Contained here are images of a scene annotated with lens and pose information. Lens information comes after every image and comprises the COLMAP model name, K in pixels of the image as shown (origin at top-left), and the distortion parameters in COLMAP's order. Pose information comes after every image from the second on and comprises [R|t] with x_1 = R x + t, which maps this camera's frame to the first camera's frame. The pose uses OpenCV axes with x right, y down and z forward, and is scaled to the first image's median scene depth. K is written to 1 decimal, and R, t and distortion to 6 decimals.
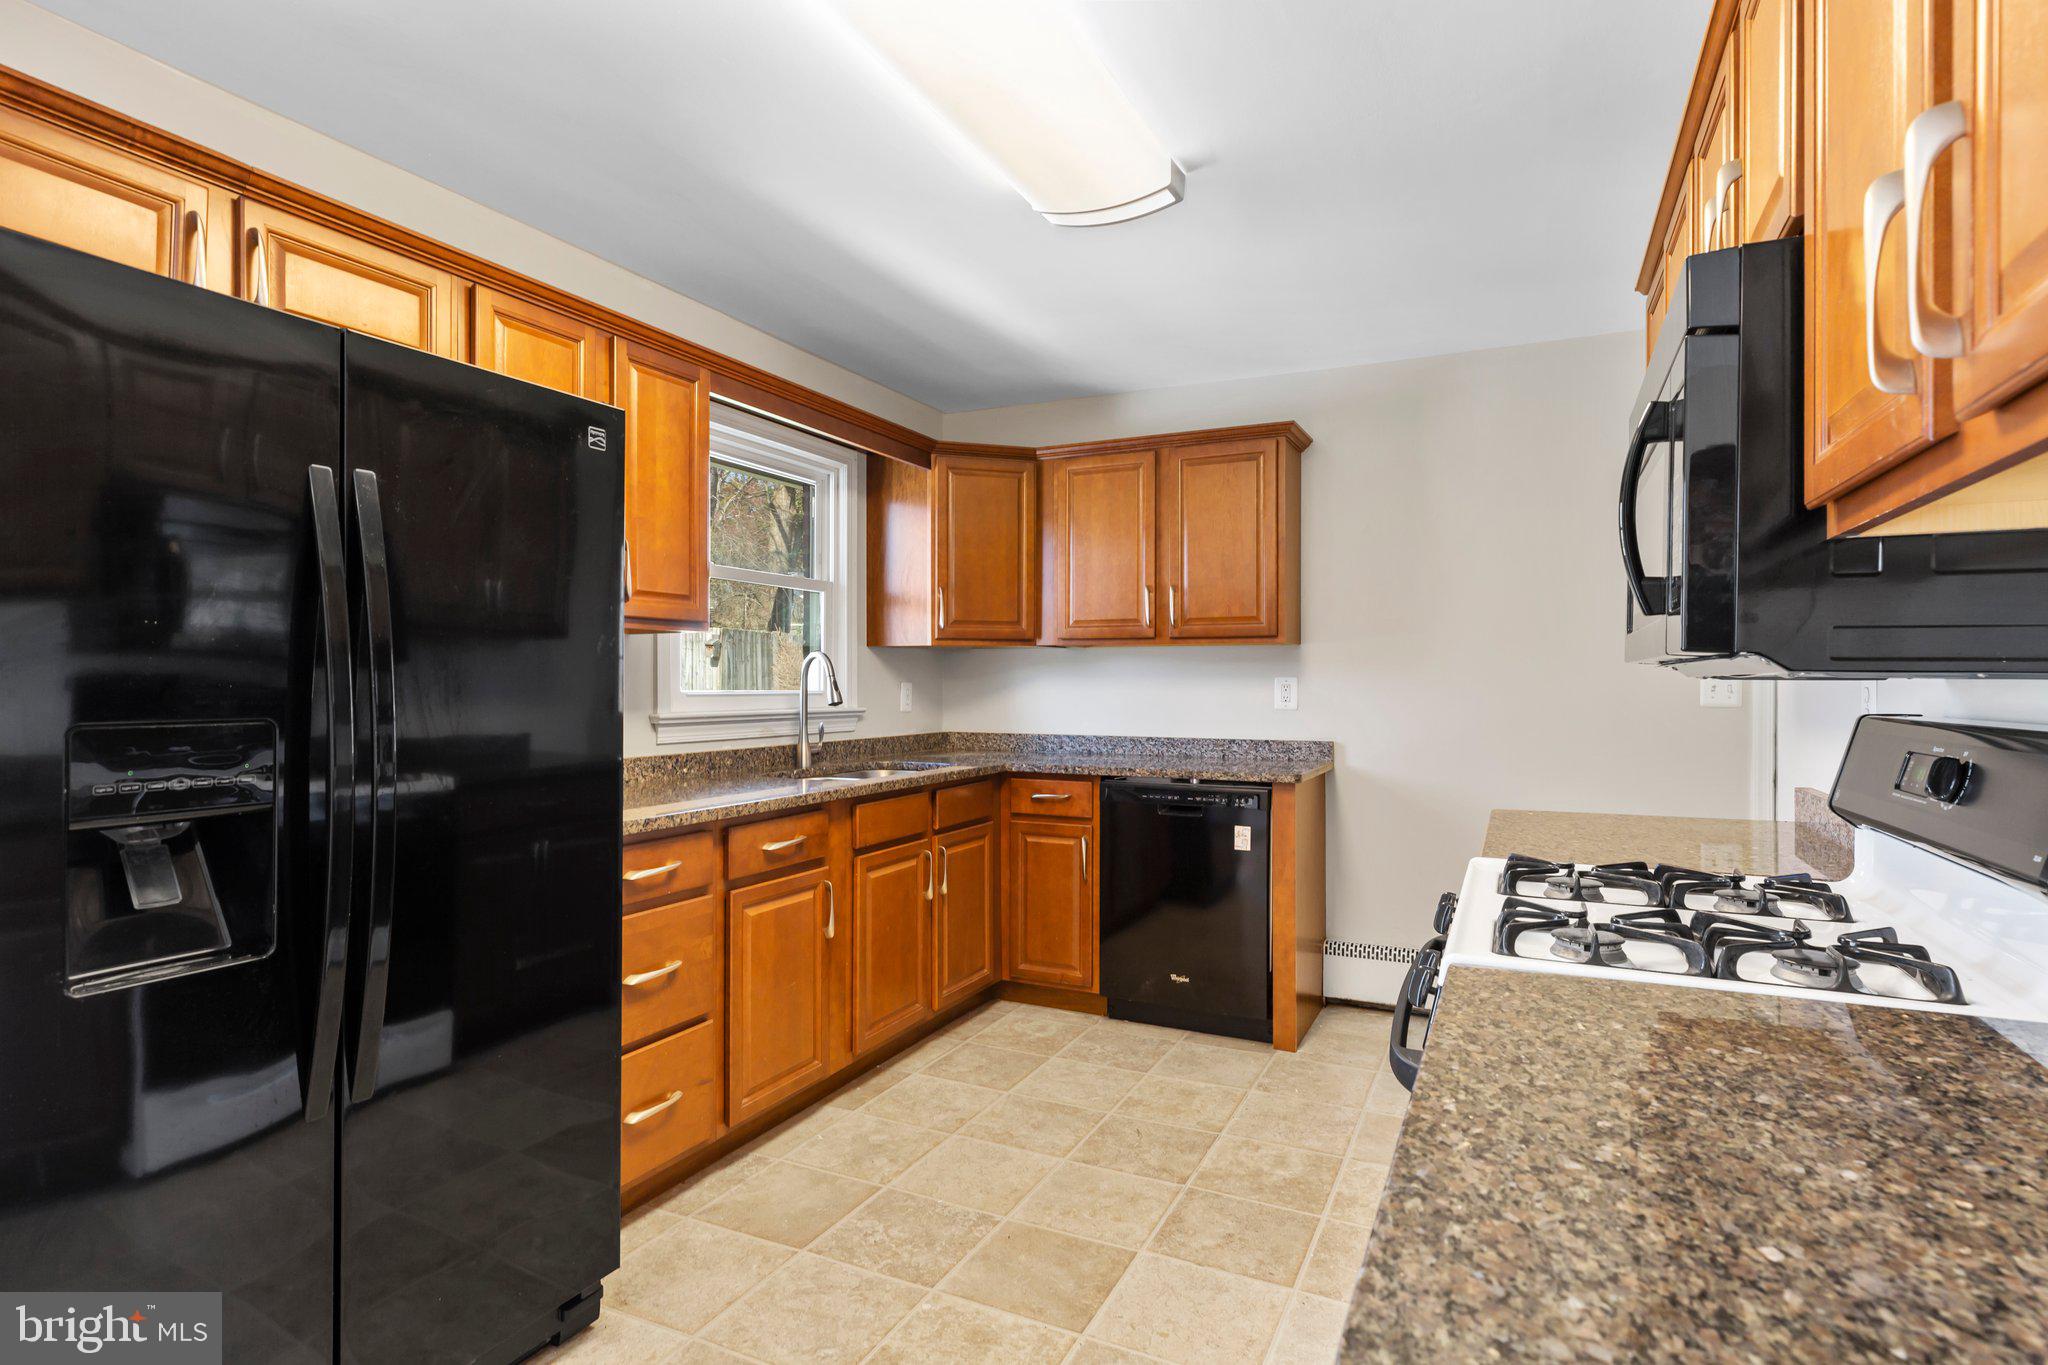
lens RADIAL K [[1041.7, 0, 1024.0], [0, 1041.7, 682.5], [0, 0, 1]] dist [0.001926, 0.000719]
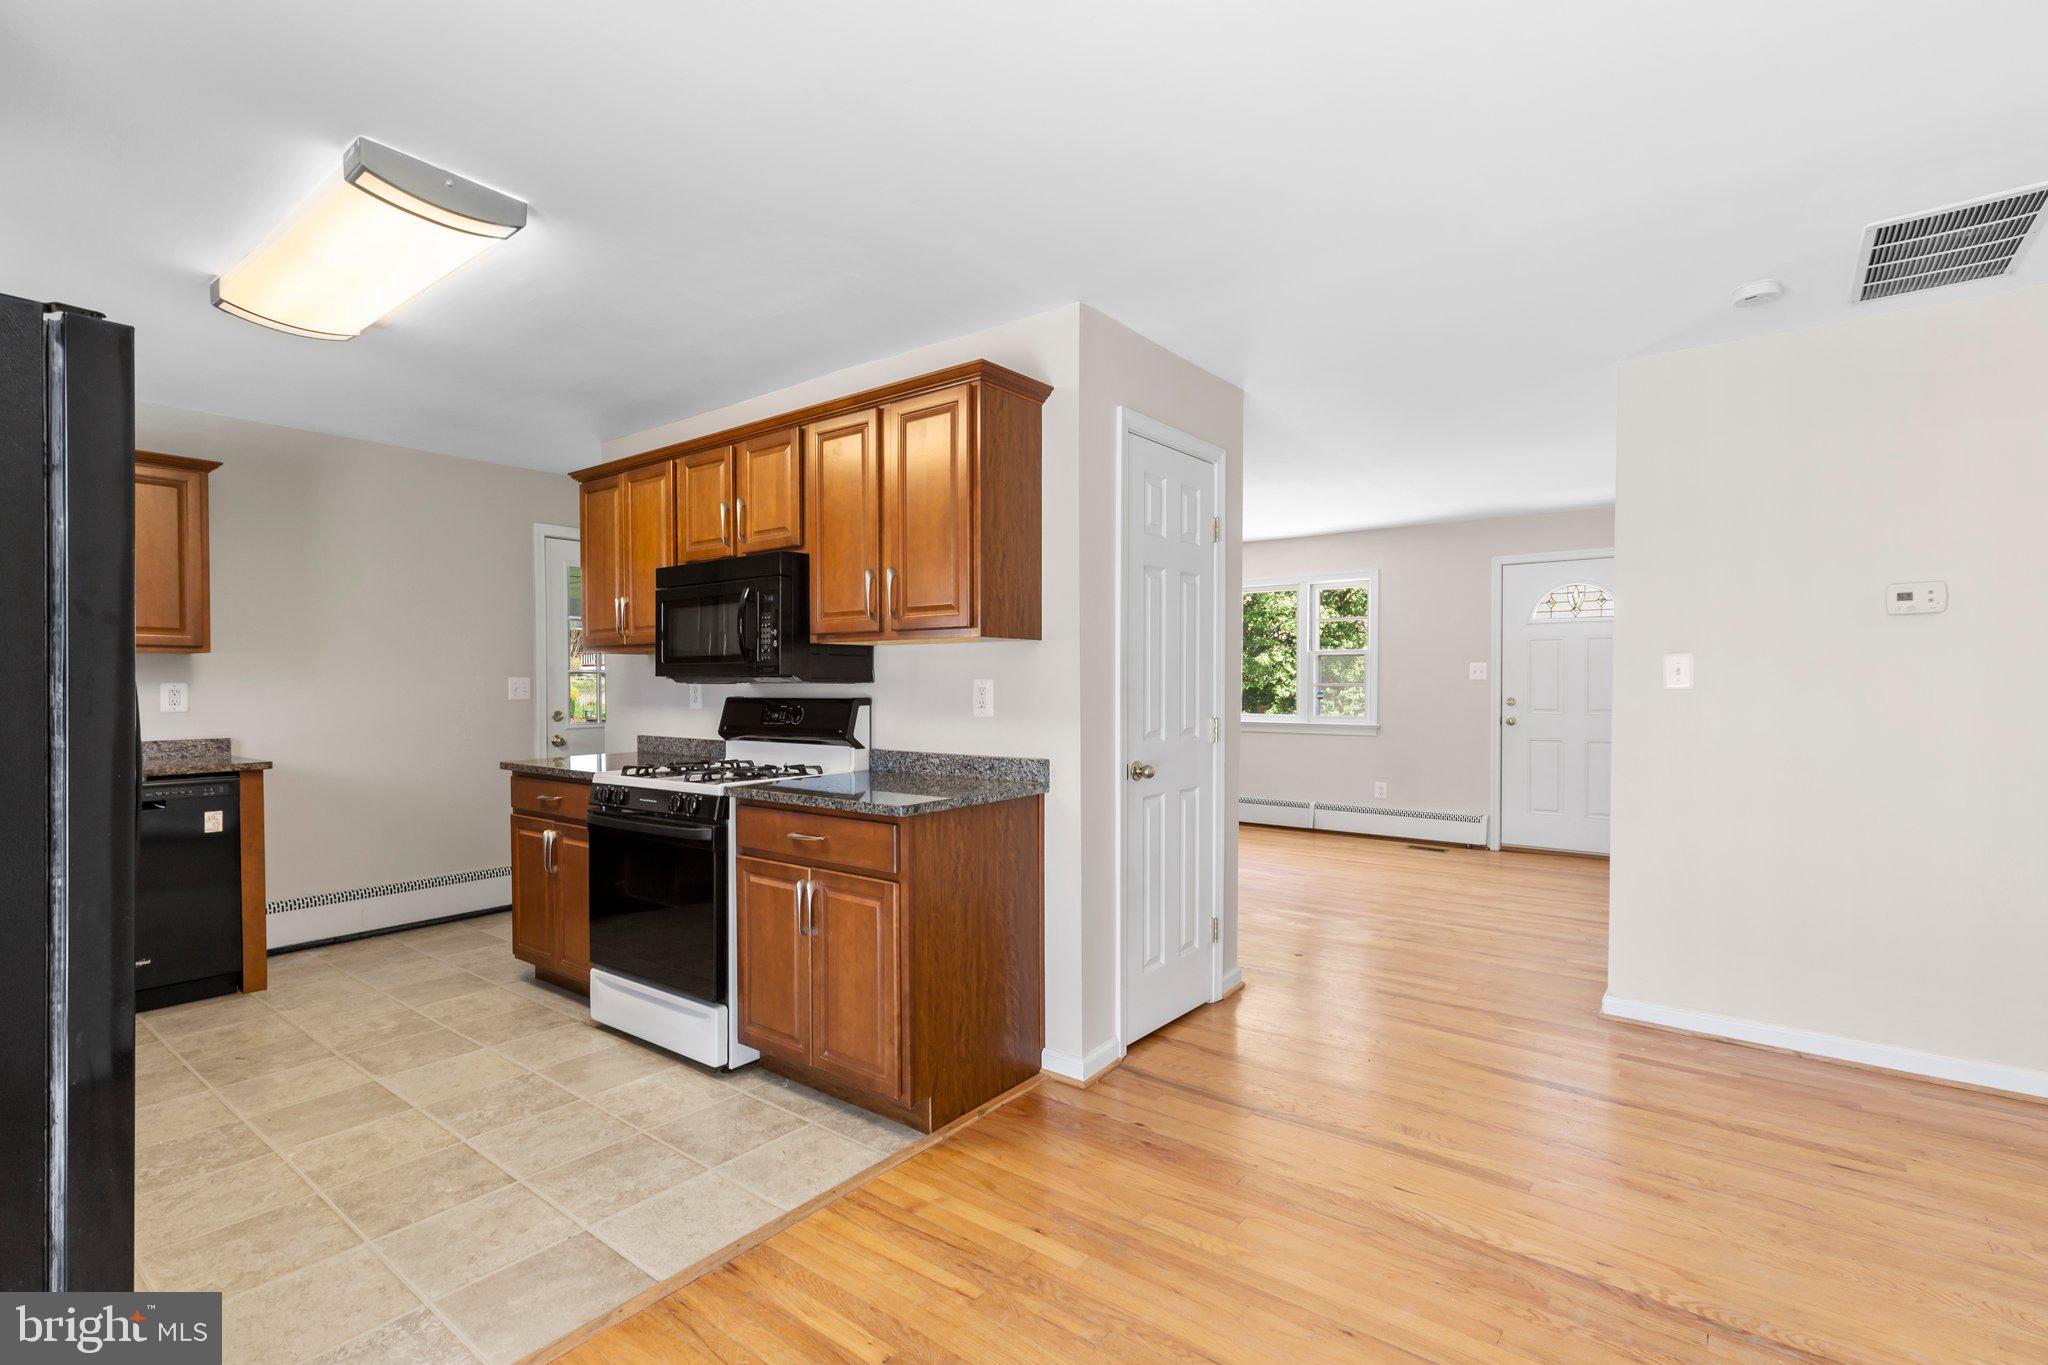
lens RADIAL K [[939.6, 0, 1033.1], [0, 939.6, 709.1], [0, 0, 1]] dist [0.005347, 0.000499]
pose [[0.194933, -0.028321, 0.980408, -0.716871], [0.005011, 0.999599, 0.027879, -0.001078], [-0.980804, -0.000522, 0.194997, -0.111852]]
